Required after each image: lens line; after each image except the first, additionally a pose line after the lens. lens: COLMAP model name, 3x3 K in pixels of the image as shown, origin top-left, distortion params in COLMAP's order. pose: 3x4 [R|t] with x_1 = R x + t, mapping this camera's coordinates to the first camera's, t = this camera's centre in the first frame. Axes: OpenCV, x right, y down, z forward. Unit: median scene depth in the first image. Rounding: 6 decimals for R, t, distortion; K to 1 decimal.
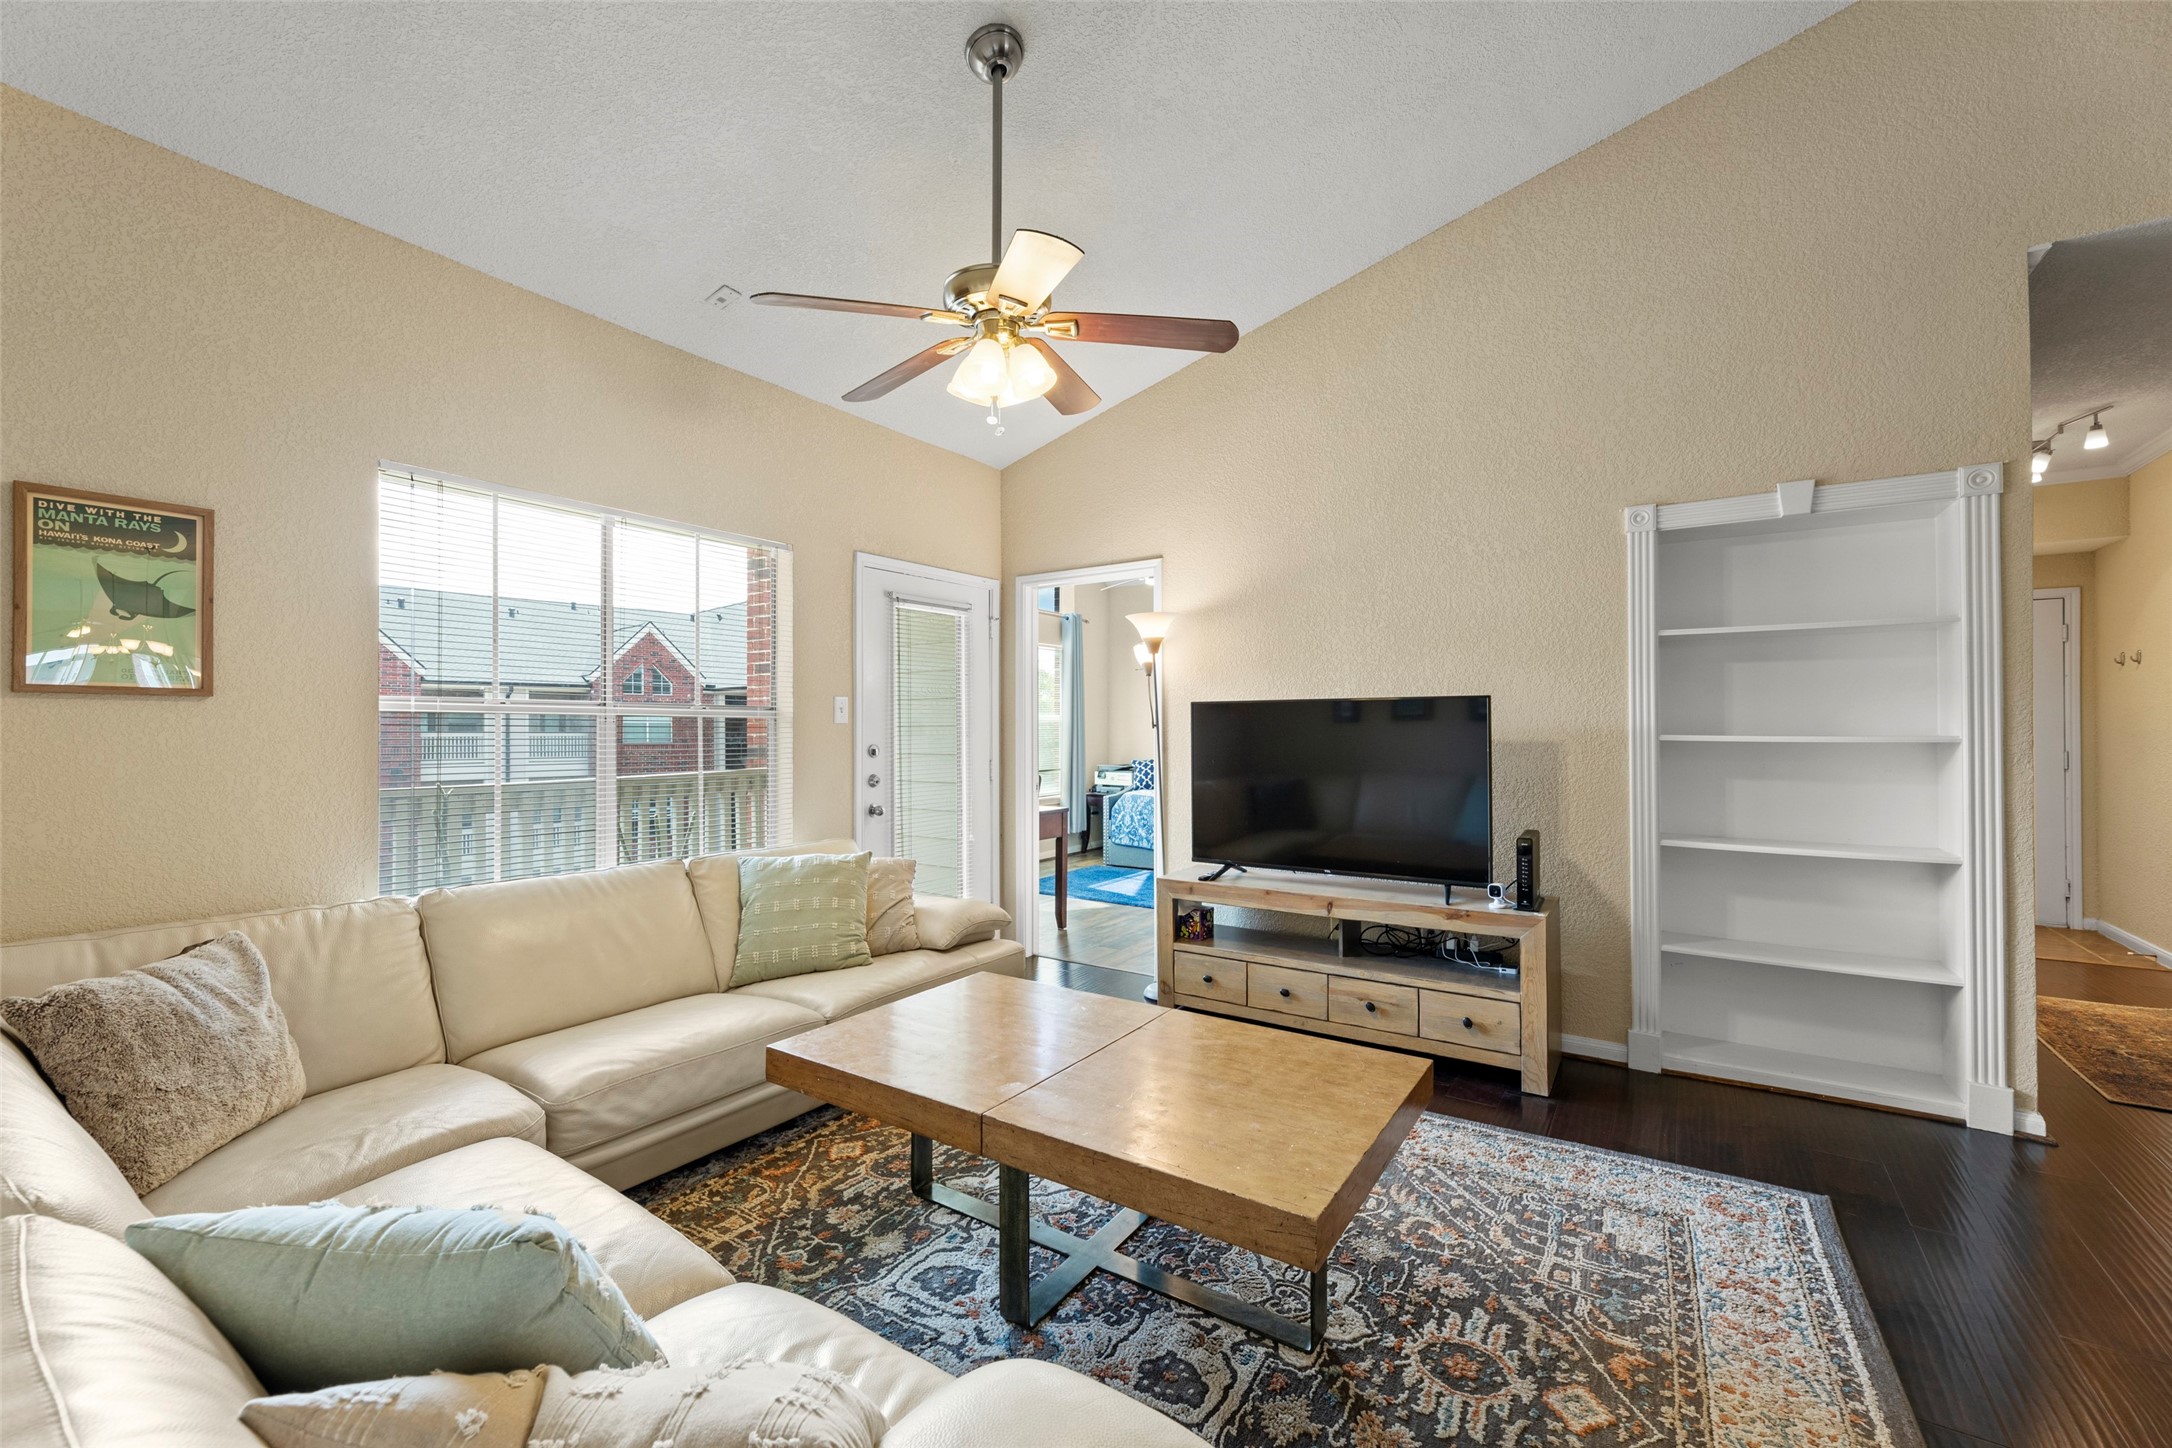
lens RADIAL K [[884.9, 0, 1085.4], [0, 884.9, 722.4], [0, 0, 1]] dist [0.001751, 0.000341]
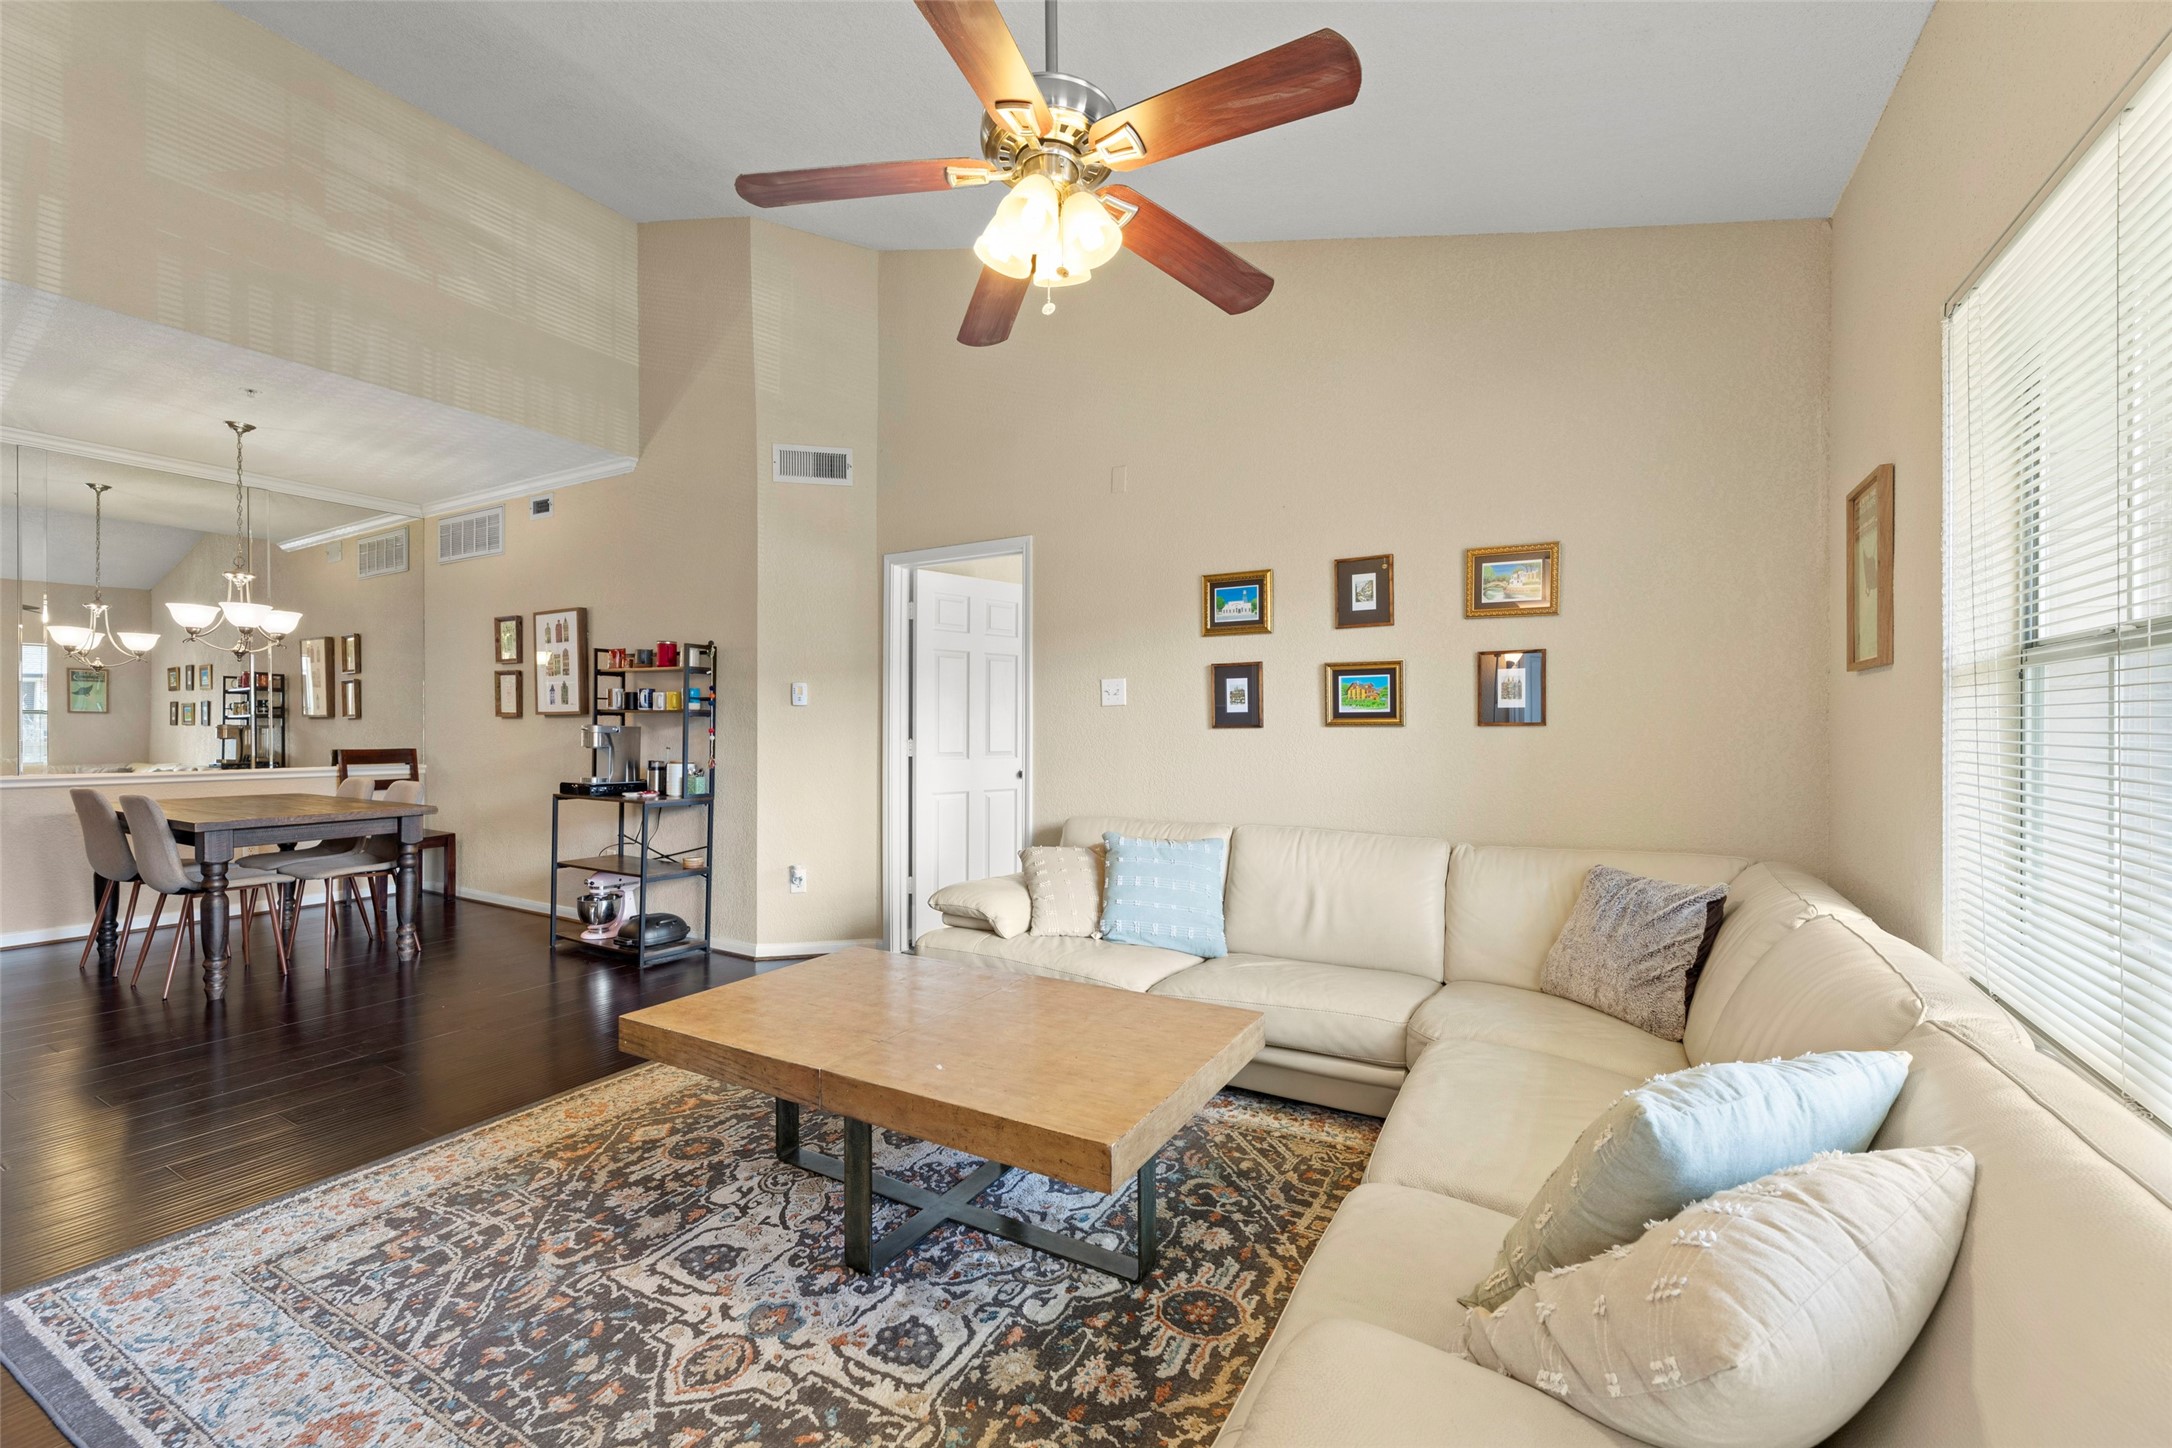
lens RADIAL K [[889.4, 0, 1080.1], [0, 889.4, 731.8], [0, 0, 1]] dist [0.000525, 0.000282]
pose [[-0.997743, 0.002494, -0.067104, -0.063454], [0.002846, 0.999983, -0.005161, 0.037018], [0.067090, -0.005340, -0.997733, 1.561149]]
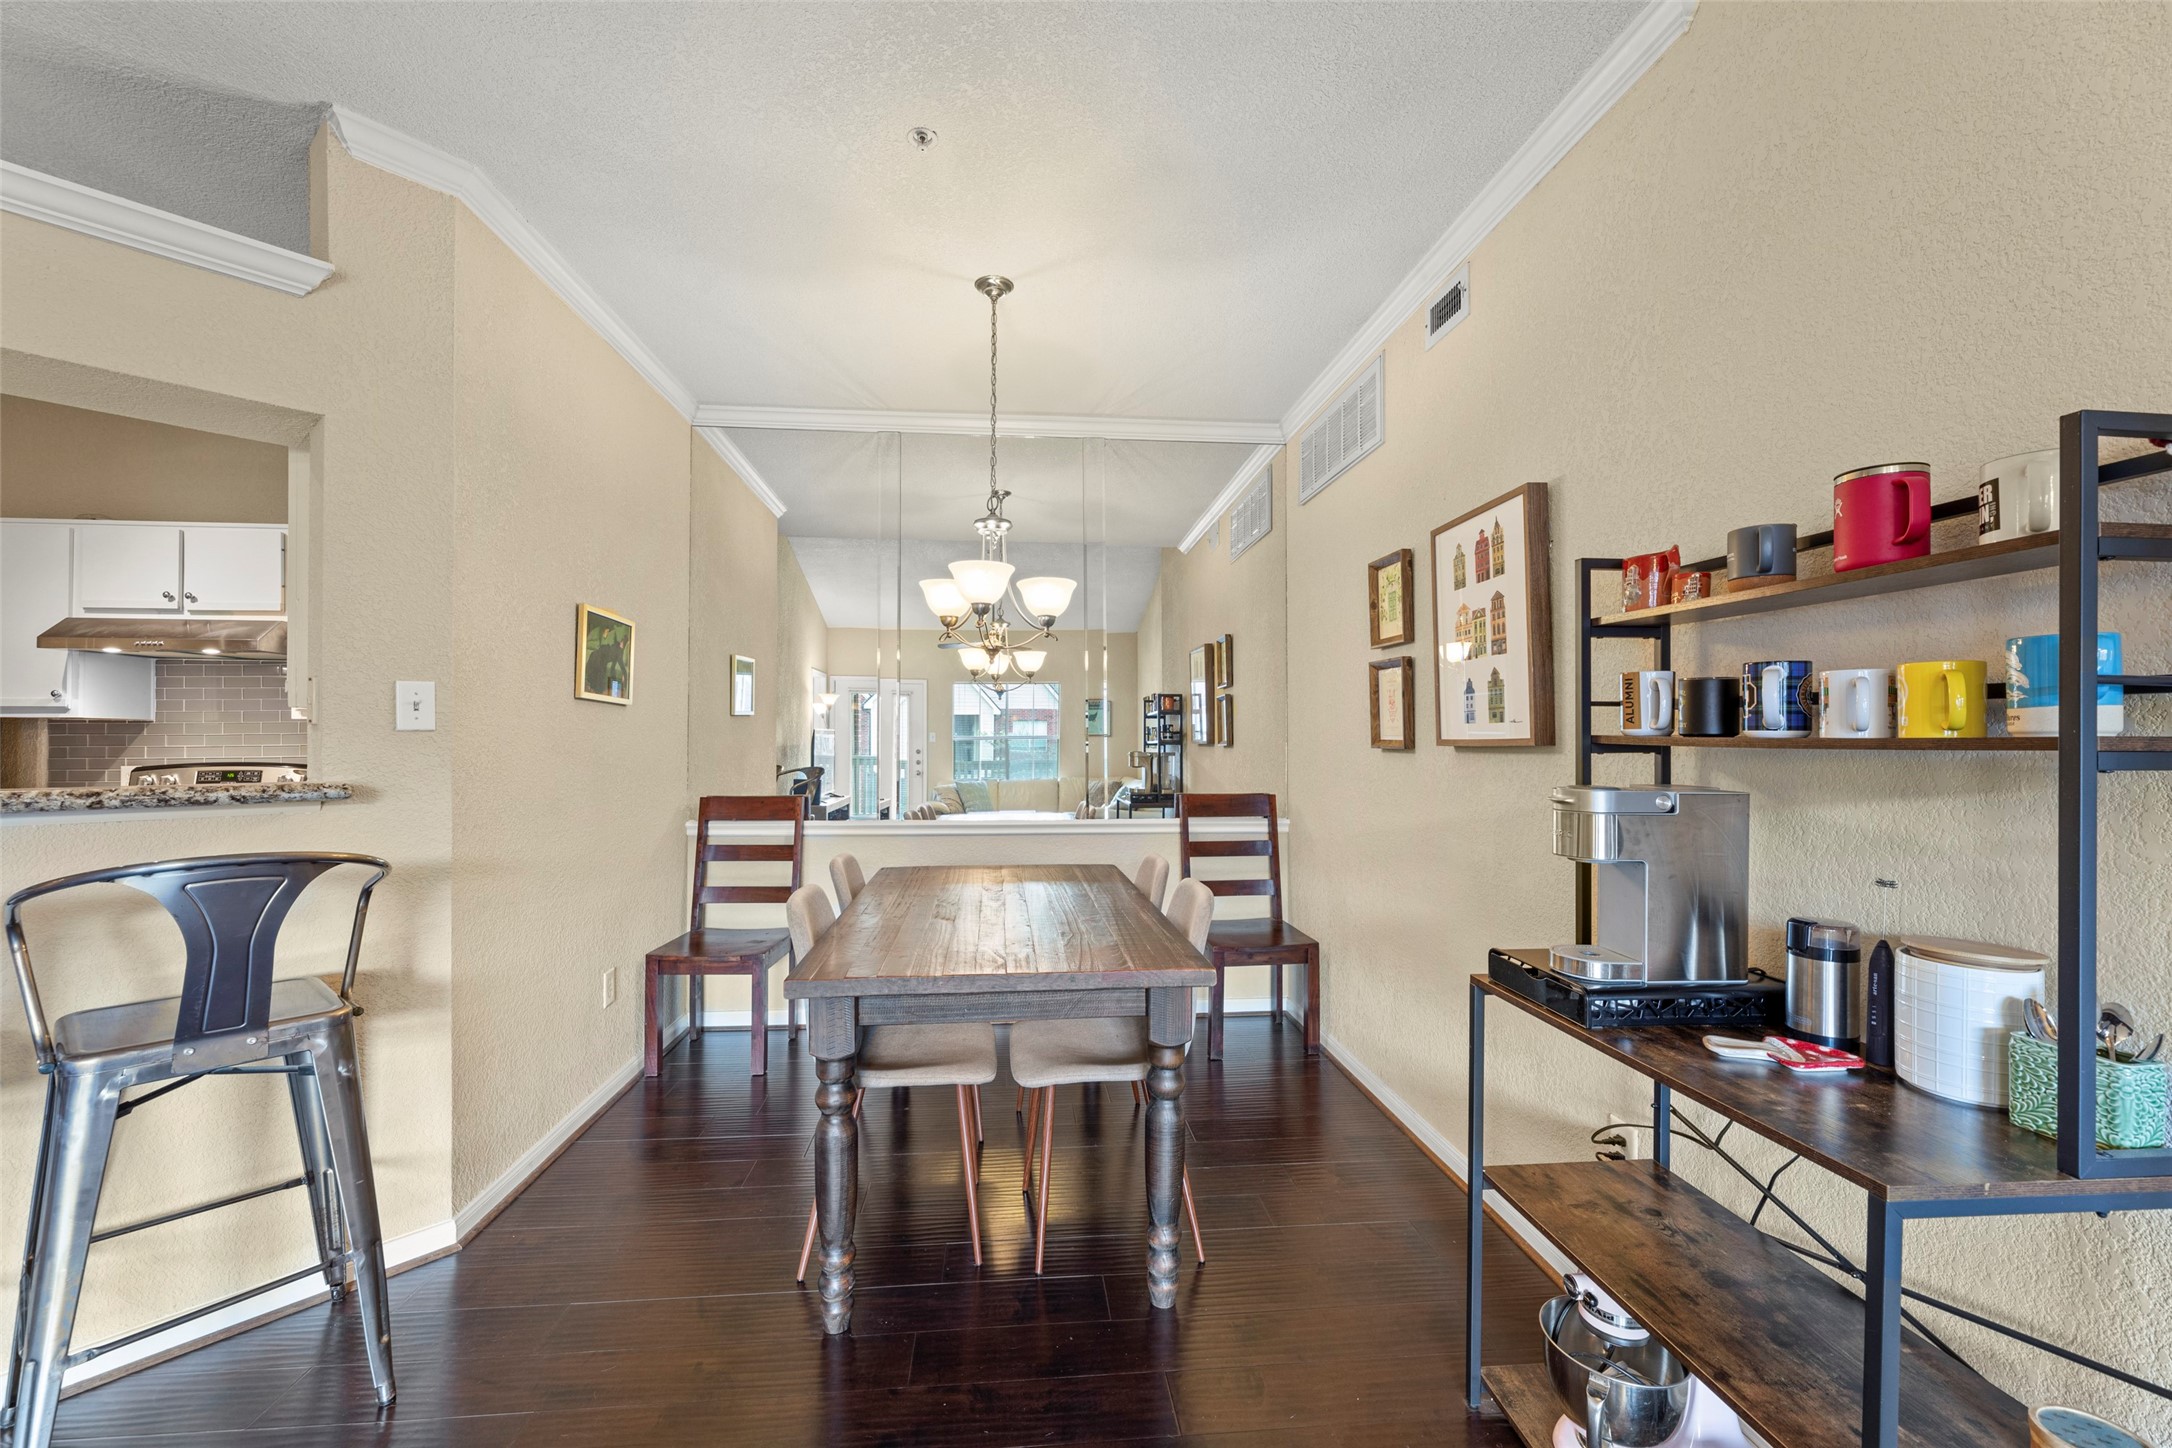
lens RADIAL K [[880.1, 0, 1080.1], [0, 880.1, 730.1], [0, 0, 1]] dist [0.001056, 0.000292]
pose [[-0.629077, 0.015170, 0.777195, 0.534531], [-0.005565, 0.999696, -0.024018, -0.007304], [-0.777323, -0.019434, -0.628801, 0.367277]]
